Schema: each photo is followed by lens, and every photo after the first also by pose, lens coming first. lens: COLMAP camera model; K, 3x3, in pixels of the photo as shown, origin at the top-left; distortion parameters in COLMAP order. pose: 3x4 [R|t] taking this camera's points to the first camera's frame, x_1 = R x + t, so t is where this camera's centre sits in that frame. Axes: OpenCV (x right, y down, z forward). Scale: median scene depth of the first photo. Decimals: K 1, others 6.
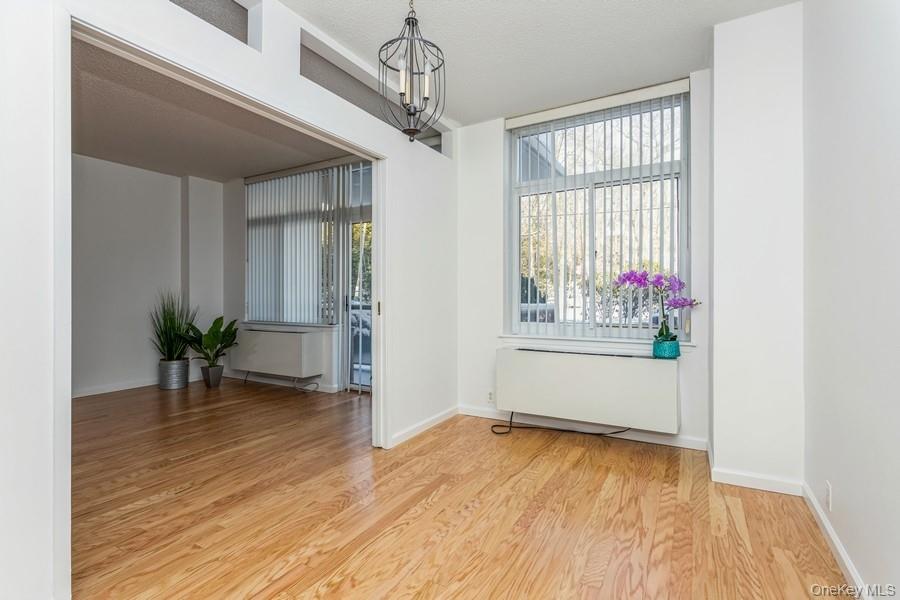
lens RADIAL K [[425.9, 0, 450.7], [0, 425.9, 294.2], [0, 0, 1]] dist [0.002791, 0.001426]
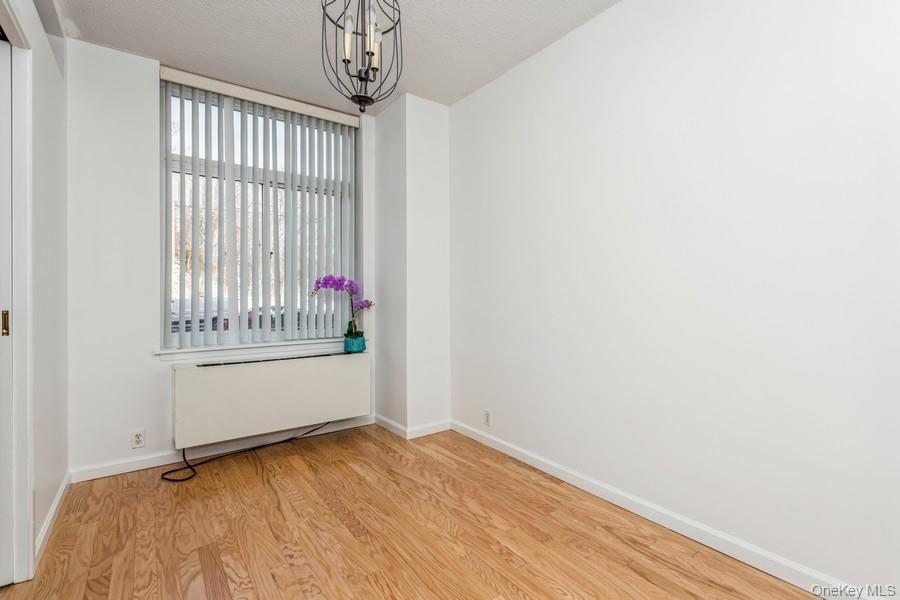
lens RADIAL K [[425.9, 0, 449.0], [0, 425.9, 296.7], [0, 0, 1]] dist [0.002791, 0.001426]
pose [[0.413726, 0.002488, 0.910398, -0.515698], [0.000193, 0.999996, -0.002820, 0.002410], [-0.910402, 0.001343, 0.413724, 0.336235]]
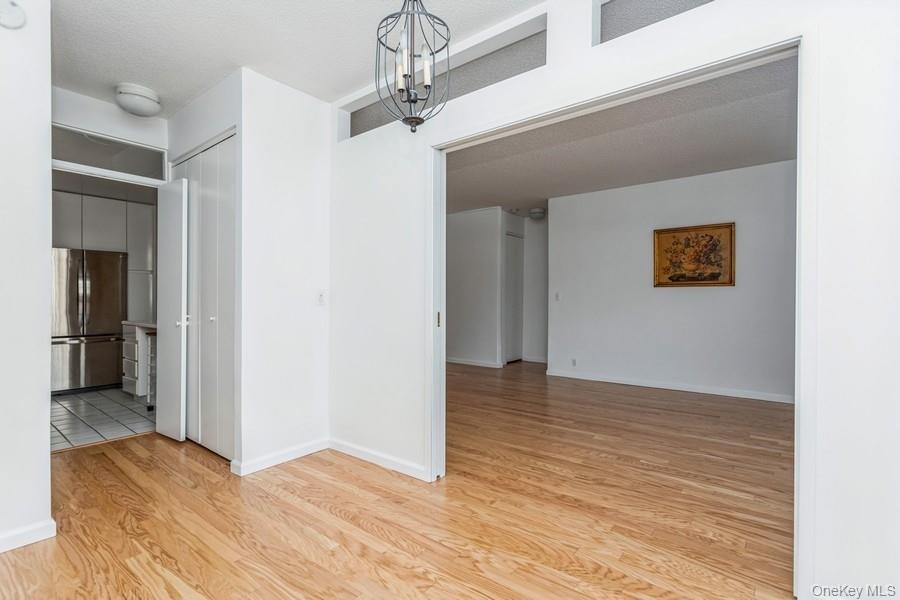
lens RADIAL K [[425.9, 0, 448.5], [0, 425.9, 305.7], [0, 0, 1]] dist [0.002791, 0.001426]
pose [[-0.154731, 0.015729, -0.987831, 0.500103], [0.003860, 0.999875, 0.015316, -0.008235], [0.987949, -0.001443, -0.154772, 0.800838]]
